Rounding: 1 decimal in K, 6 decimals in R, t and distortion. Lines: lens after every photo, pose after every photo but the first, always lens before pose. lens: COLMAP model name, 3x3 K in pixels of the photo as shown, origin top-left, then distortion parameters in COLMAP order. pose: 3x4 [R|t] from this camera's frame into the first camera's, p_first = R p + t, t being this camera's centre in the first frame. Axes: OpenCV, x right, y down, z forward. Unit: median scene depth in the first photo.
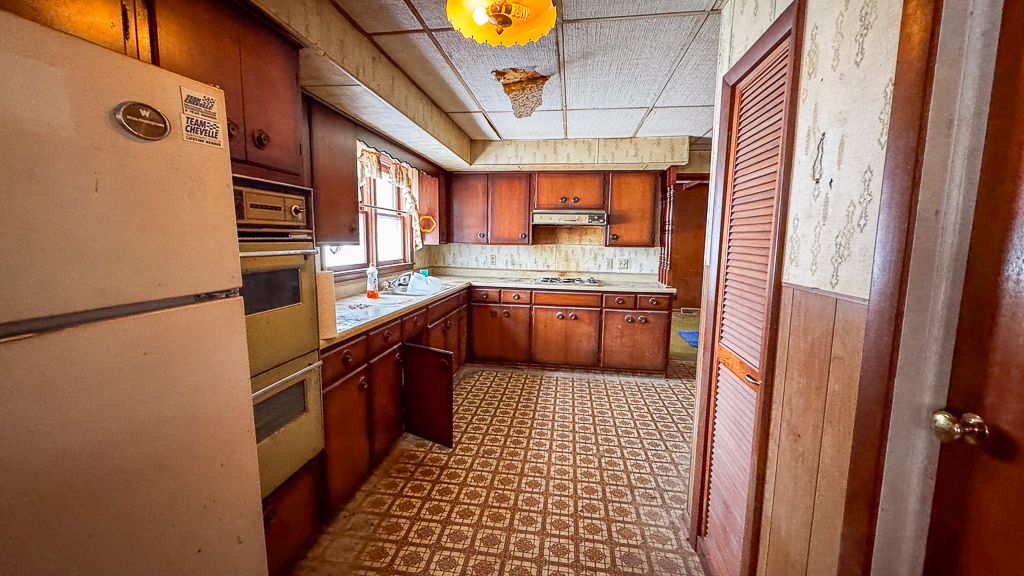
lens RADIAL K [[402.9, 0, 512.1], [0, 402.9, 288.2], [0, 0, 1]] dist [0.001266, 0.001066]
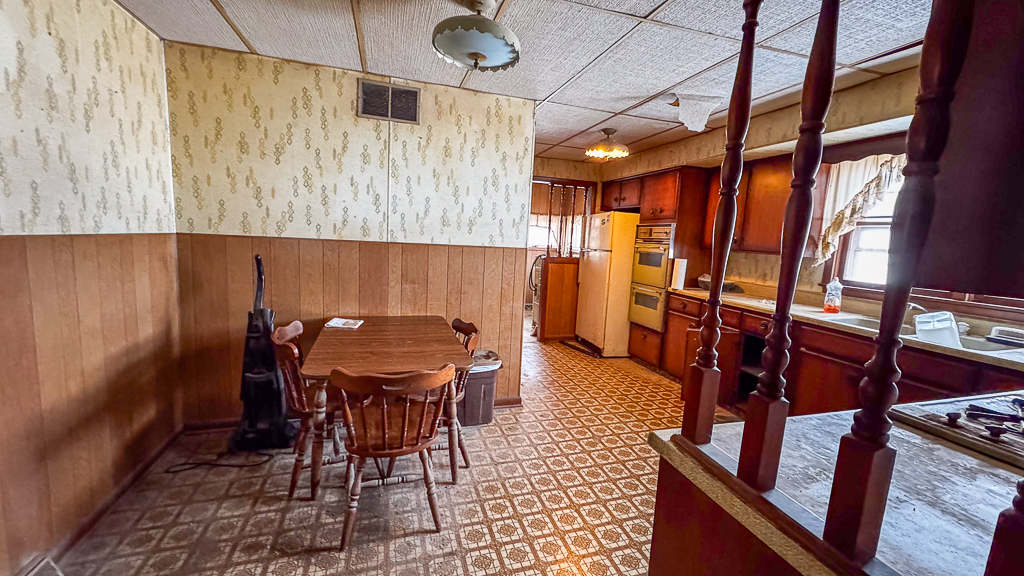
lens RADIAL K [[402.9, 0, 518.0], [0, 402.9, 282.2], [0, 0, 1]] dist [0.001266, 0.001066]
pose [[-0.895117, -0.009856, -0.445722, 0.962571], [-0.118097, 0.969285, 0.215733, -0.212752], [0.429905, 0.245744, -0.868787, 1.889166]]
